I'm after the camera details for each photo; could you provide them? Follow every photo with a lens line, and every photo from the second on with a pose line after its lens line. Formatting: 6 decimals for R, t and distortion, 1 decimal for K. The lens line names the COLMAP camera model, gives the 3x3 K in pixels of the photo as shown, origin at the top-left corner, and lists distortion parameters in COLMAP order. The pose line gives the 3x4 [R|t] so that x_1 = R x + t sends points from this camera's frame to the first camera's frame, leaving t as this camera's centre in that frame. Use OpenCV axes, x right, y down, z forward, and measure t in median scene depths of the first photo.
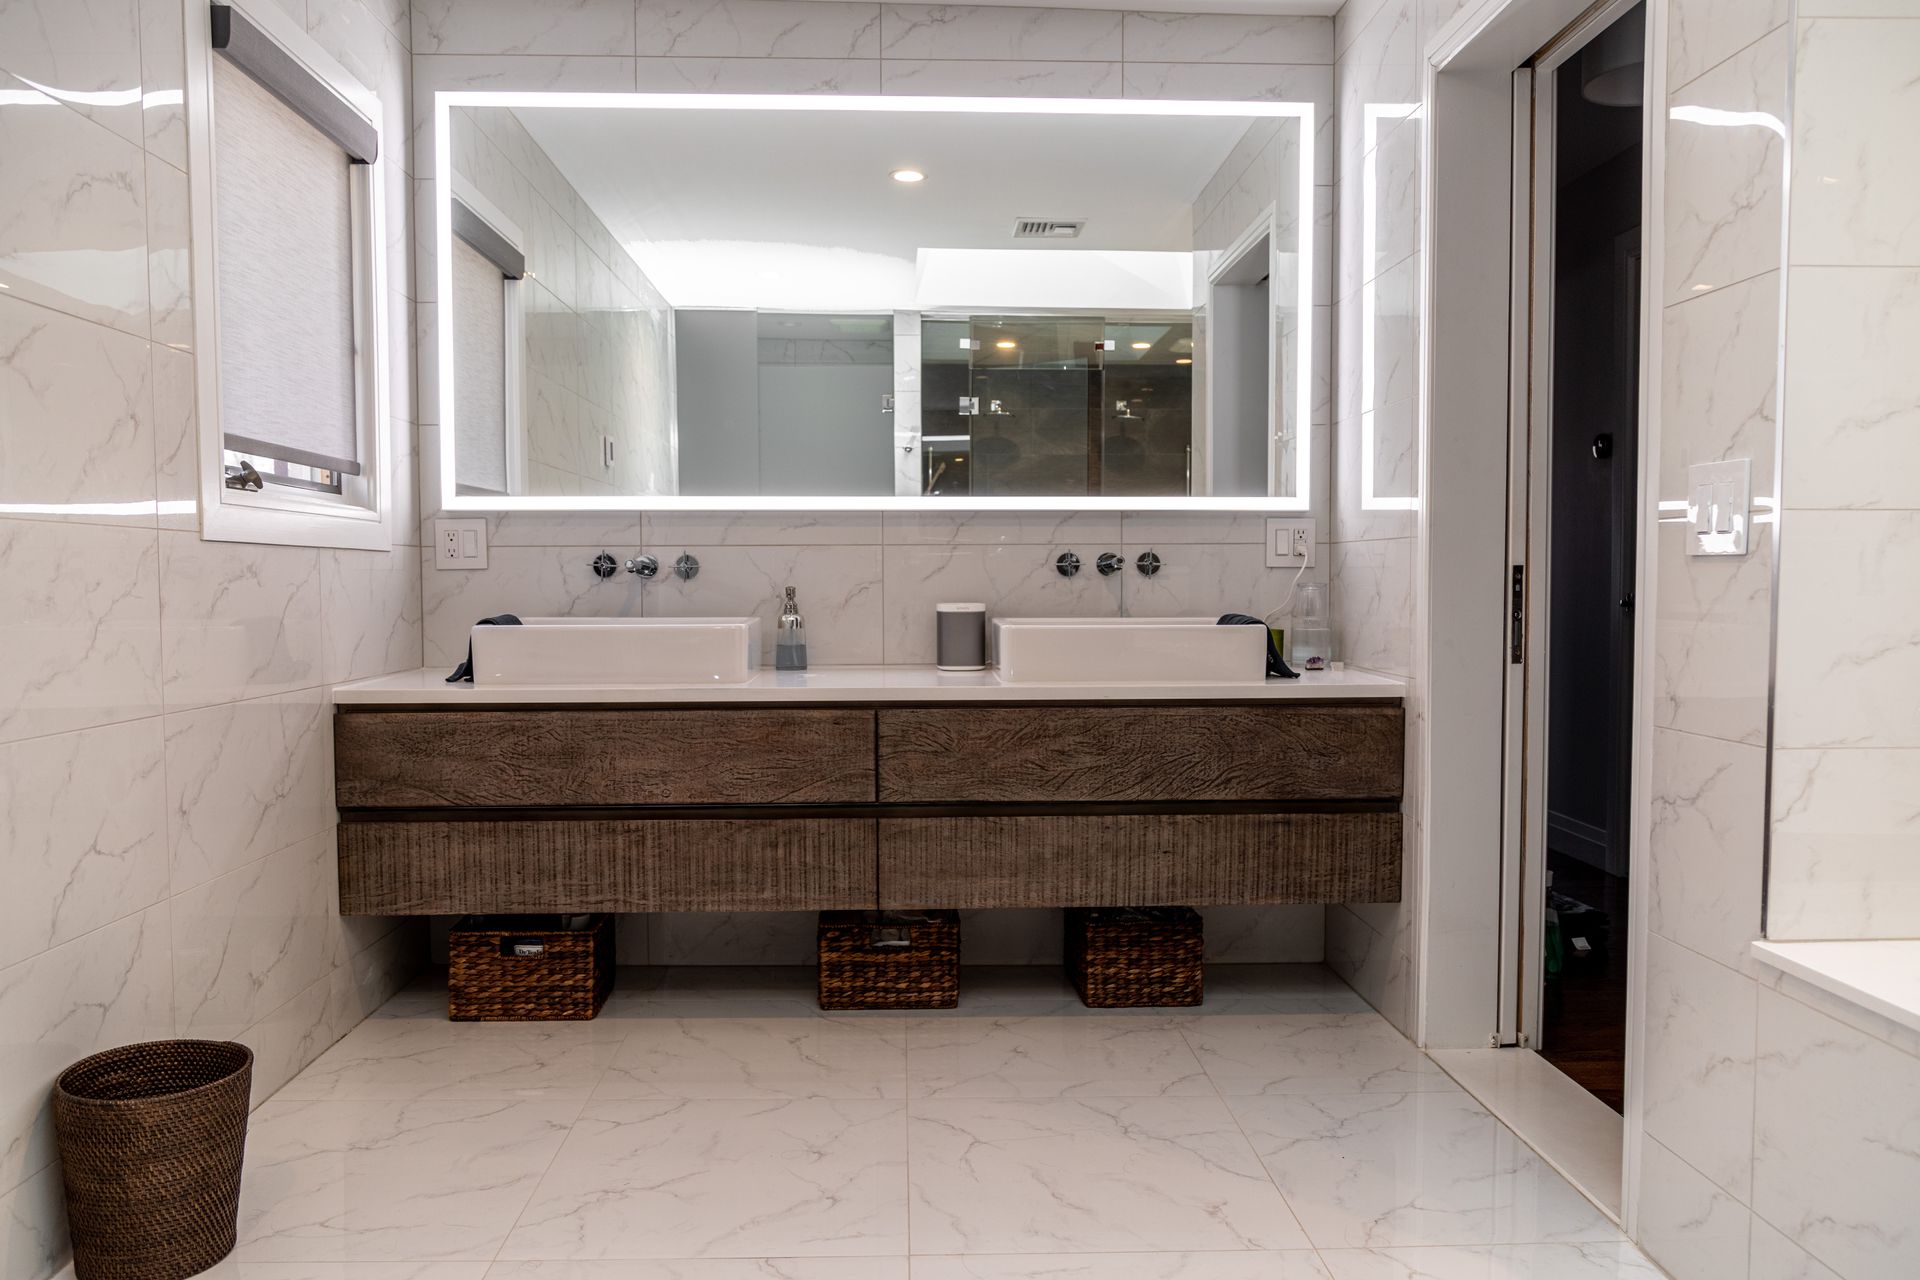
lens RADIAL K [[1338.3, 0, 974.9], [0, 1338.3, 661.5], [0, 0, 1]] dist [-0.042340, 0.028070]
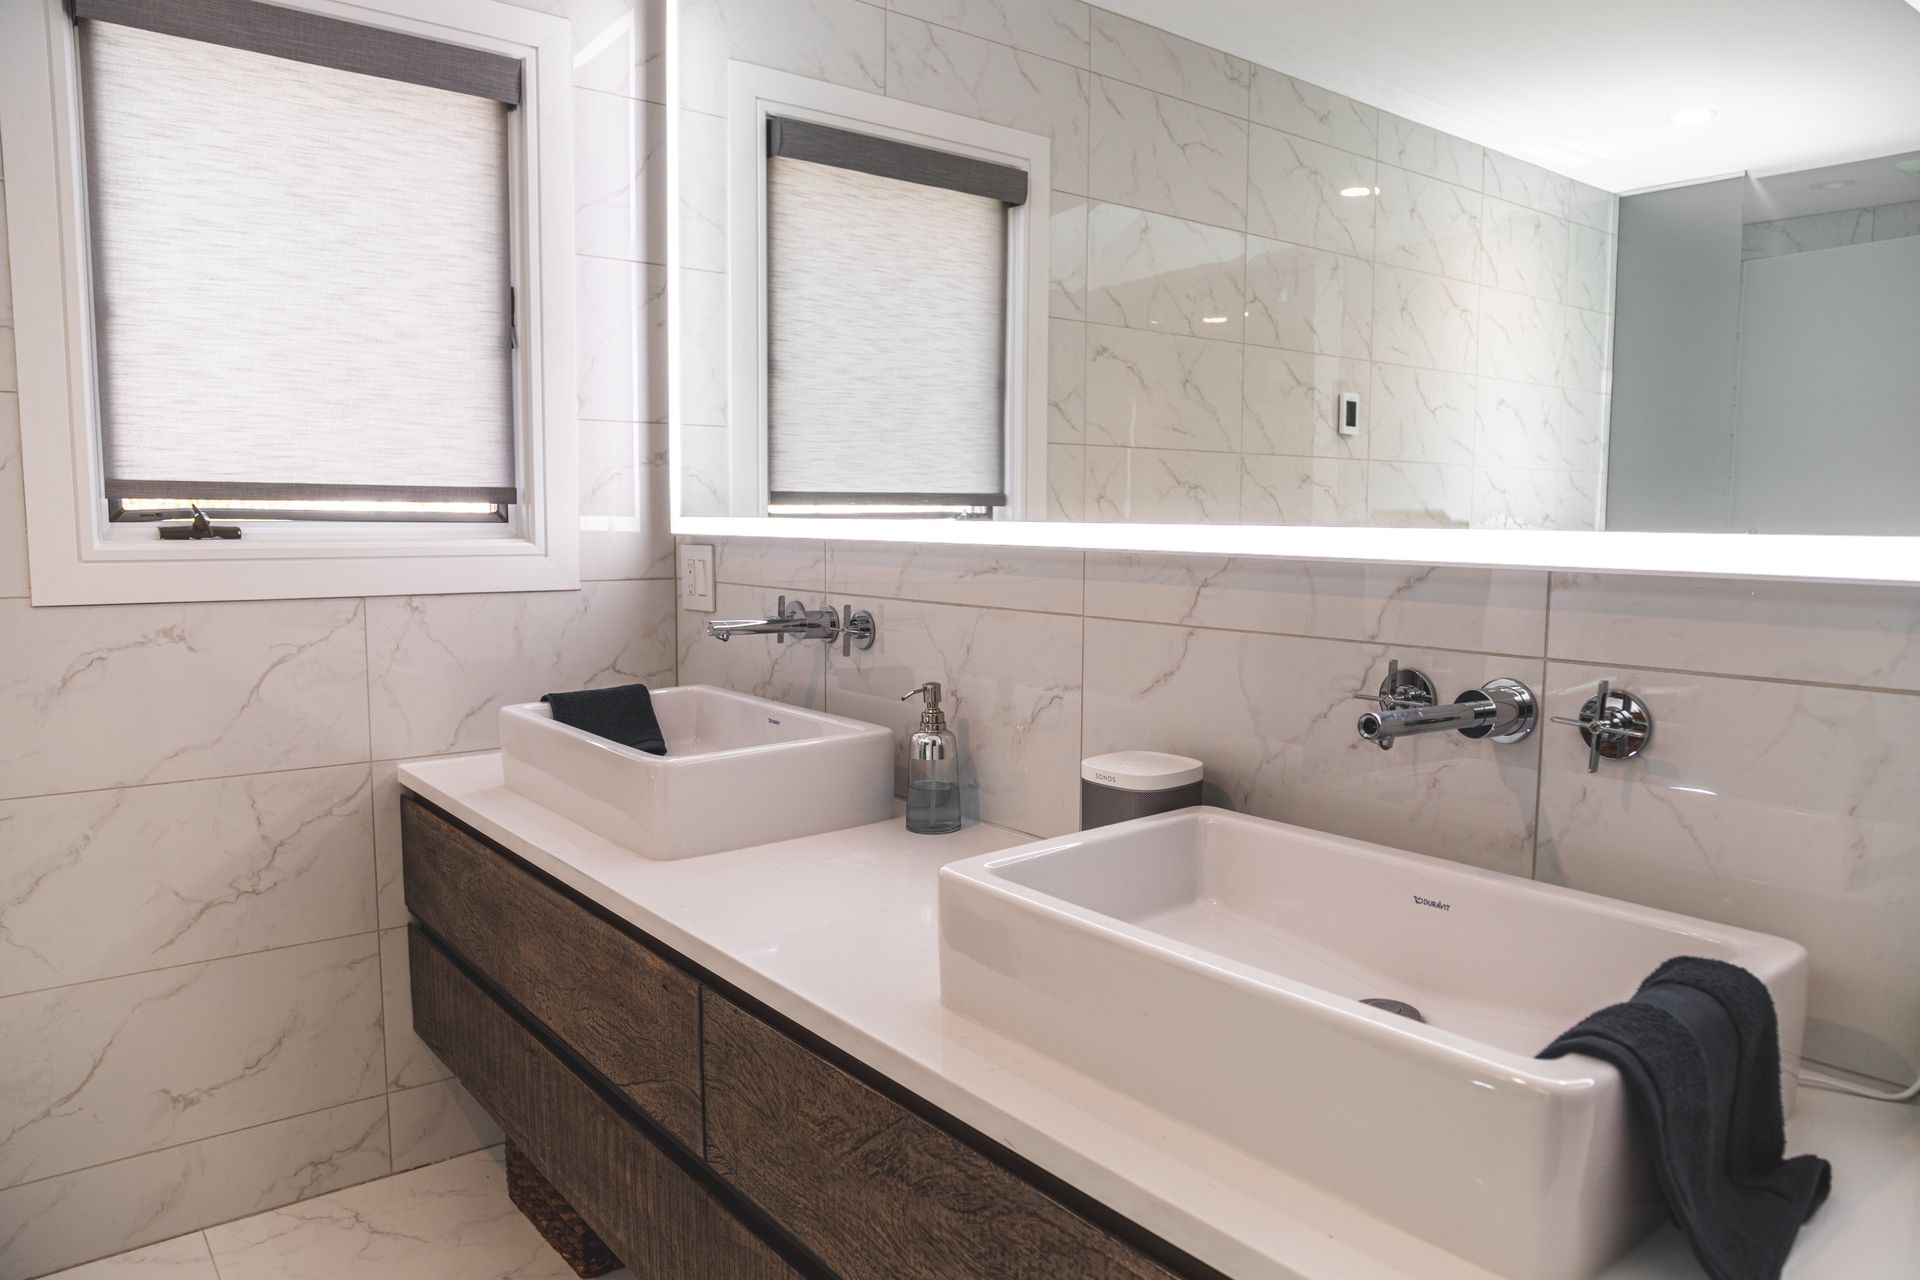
lens RADIAL K [[1290.4, 0, 959.0], [0, 1290.4, 674.8], [0, 0, 1]] dist [-0.062653, 0.037649]
pose [[0.575815, 0.105640, -0.810727, 0.346213], [-0.059589, 0.994403, 0.087251, -0.122063], [0.815406, -0.001930, 0.578887, 0.797290]]
